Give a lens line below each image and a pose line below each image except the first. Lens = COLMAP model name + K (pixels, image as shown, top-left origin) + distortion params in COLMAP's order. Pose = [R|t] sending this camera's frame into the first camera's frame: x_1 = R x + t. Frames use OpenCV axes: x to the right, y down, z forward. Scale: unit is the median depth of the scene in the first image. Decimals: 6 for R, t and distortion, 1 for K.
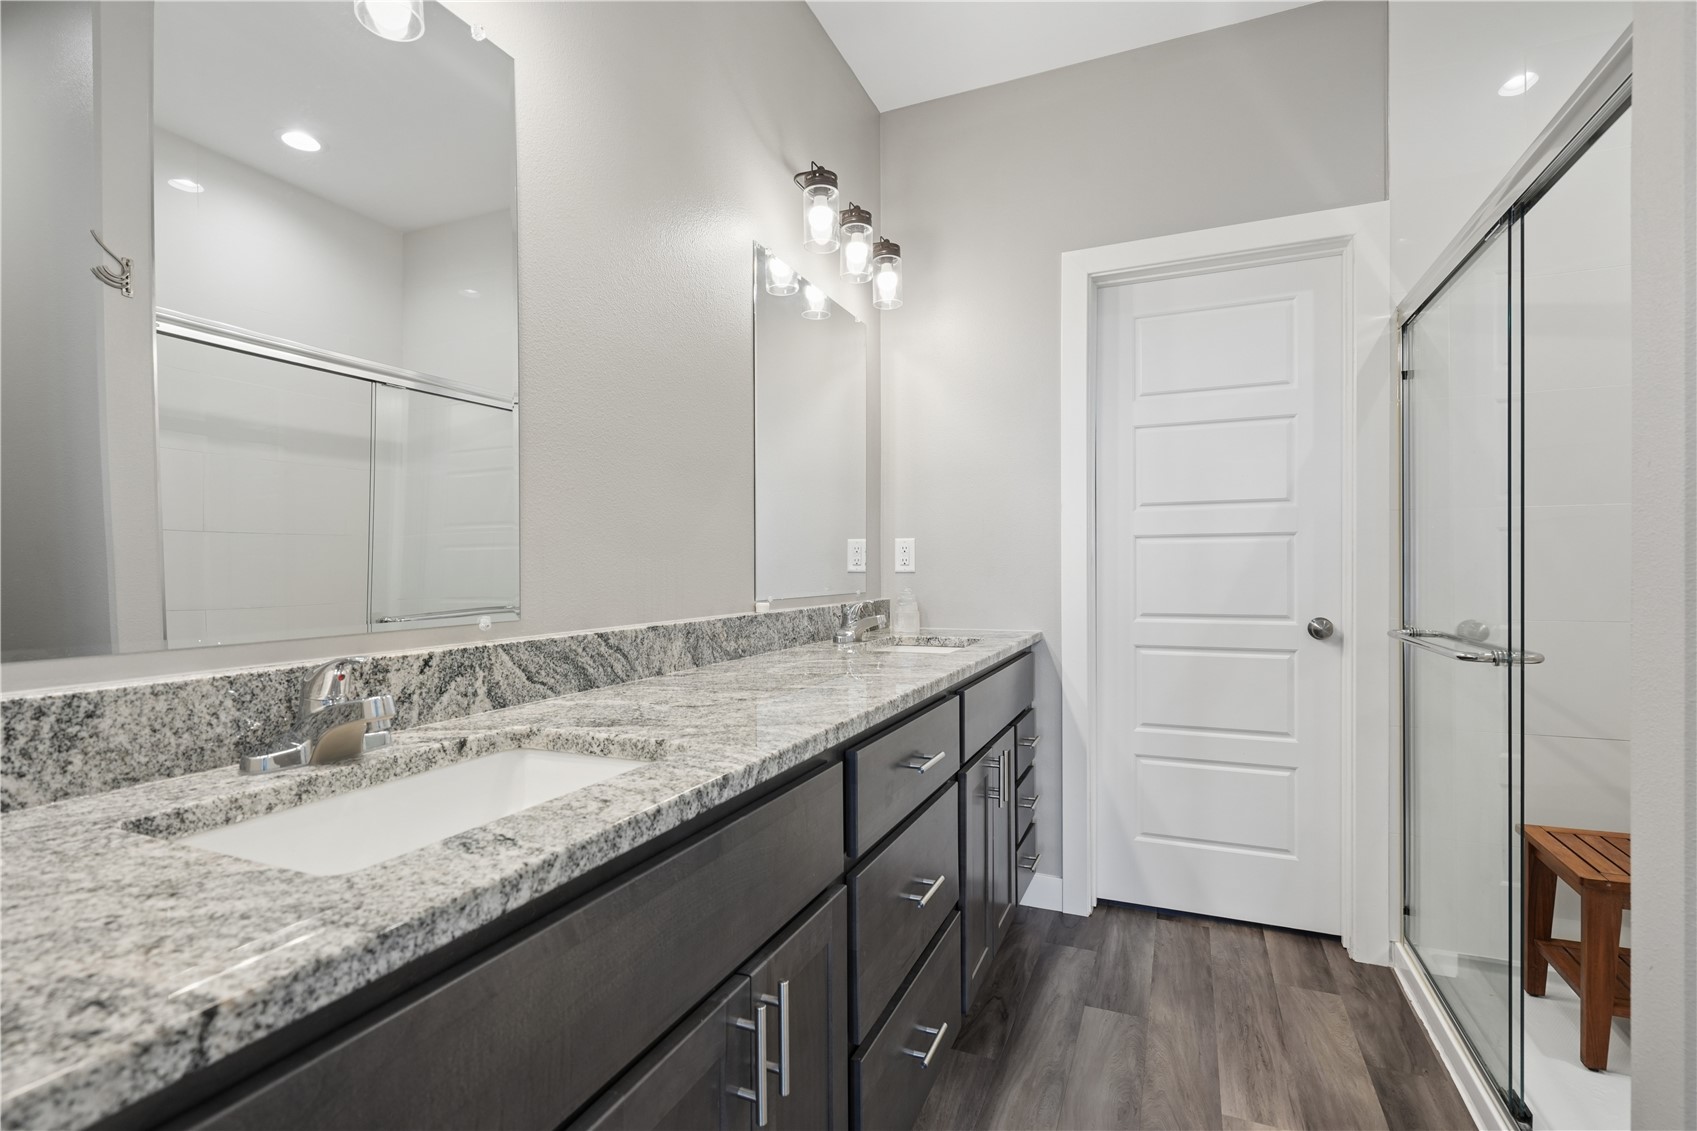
lens RADIAL K [[790.0, 0, 850.8], [0, 790.0, 571.7], [0, 0, 1]] dist [0.002139, -0.001541]
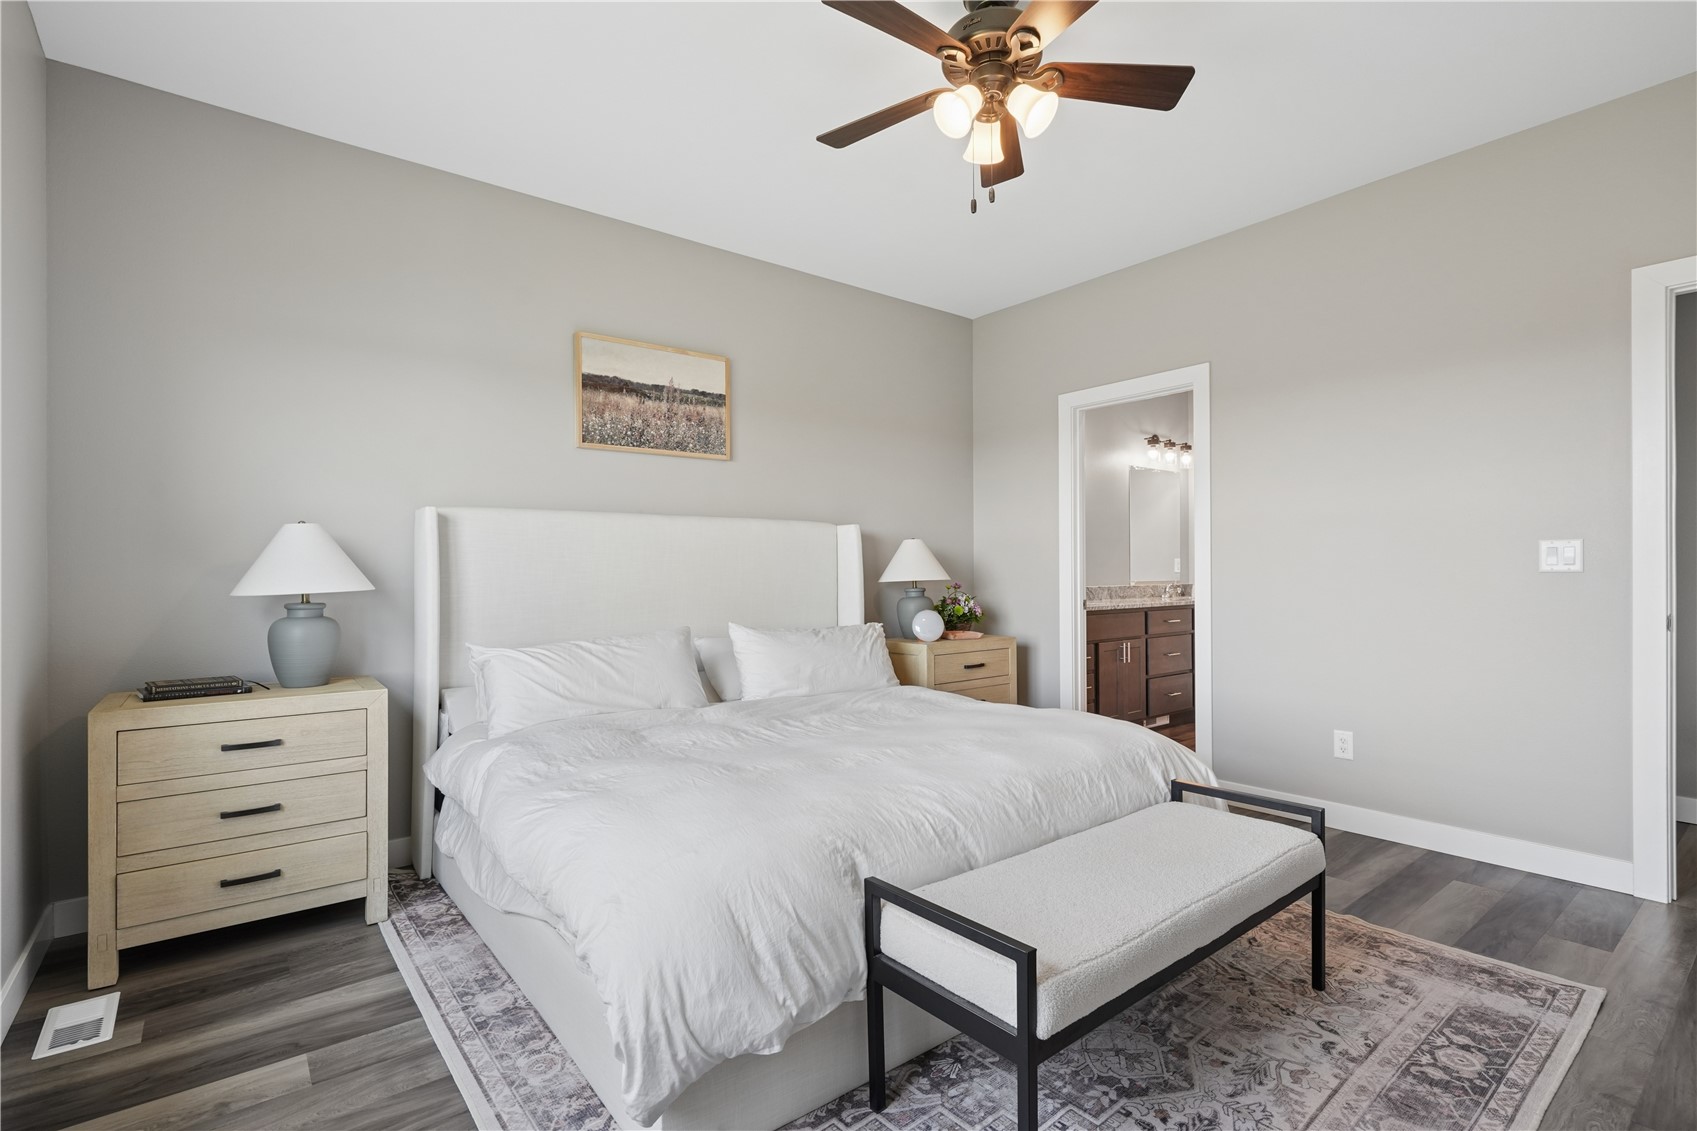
lens RADIAL K [[790.0, 0, 852.8], [0, 790.0, 568.3], [0, 0, 1]] dist [0.002139, -0.001541]
pose [[0.882750, 0.004393, -0.469823, 0.391652], [-0.005794, 0.999982, -0.001536, -0.004833], [0.469808, 0.004078, 0.882759, -2.342278]]
